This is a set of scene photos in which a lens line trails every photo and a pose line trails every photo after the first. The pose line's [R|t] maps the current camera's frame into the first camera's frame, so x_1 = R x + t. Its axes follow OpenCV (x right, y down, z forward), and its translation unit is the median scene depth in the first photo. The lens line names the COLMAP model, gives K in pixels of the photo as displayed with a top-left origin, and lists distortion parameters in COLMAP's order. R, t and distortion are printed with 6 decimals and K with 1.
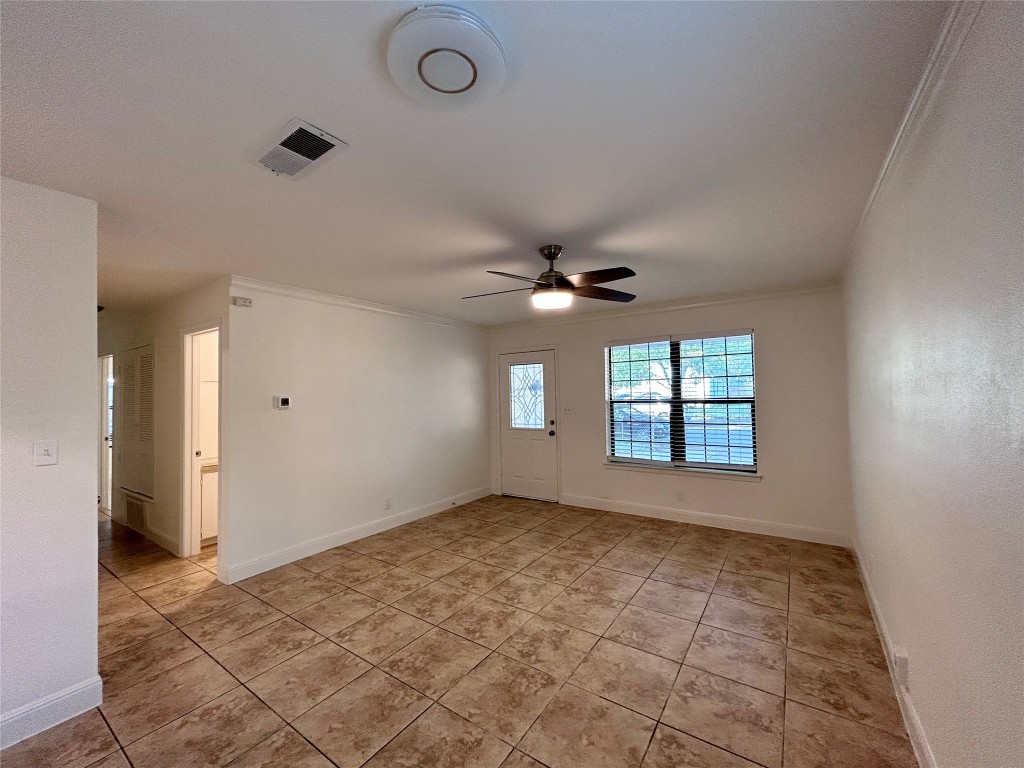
lens RADIAL K [[412.0, 0, 506.1], [0, 412.0, 382.0], [0, 0, 1]] dist [-0.000791, 0.000984]
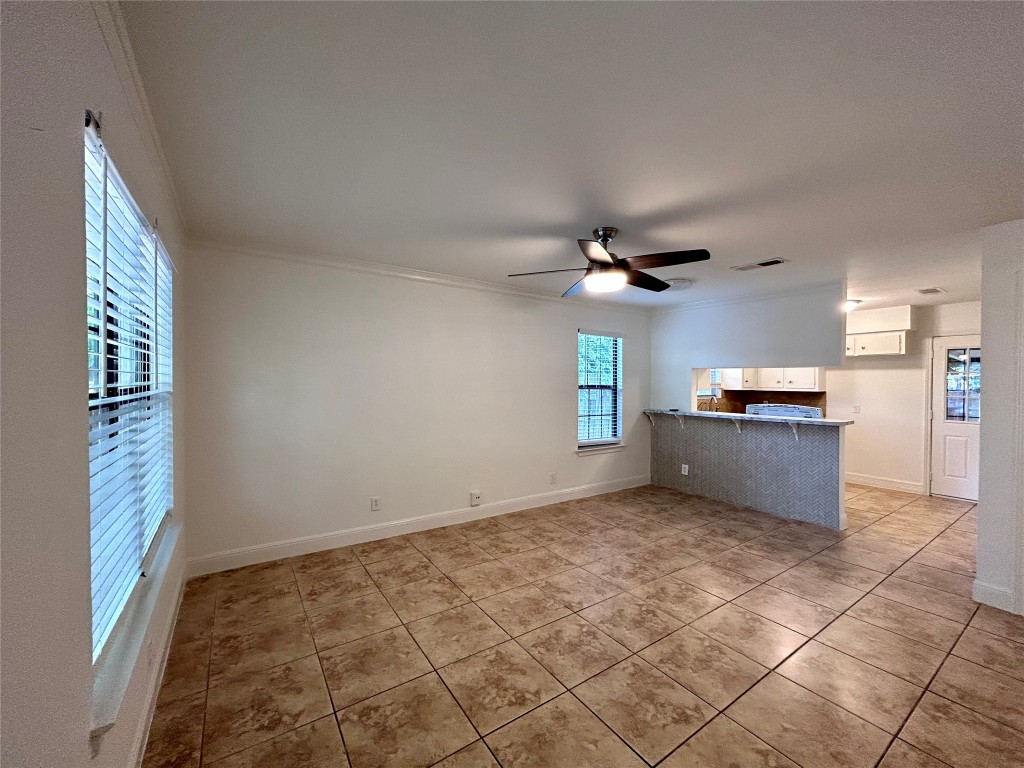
lens RADIAL K [[412.0, 0, 512.0], [0, 412.0, 383.1], [0, 0, 1]] dist [-0.000791, 0.000984]
pose [[-0.936877, 0.010023, 0.349516, -0.021748], [0.000356, 0.999616, -0.027712, 0.060969], [-0.349660, -0.025839, -0.936520, 1.732129]]
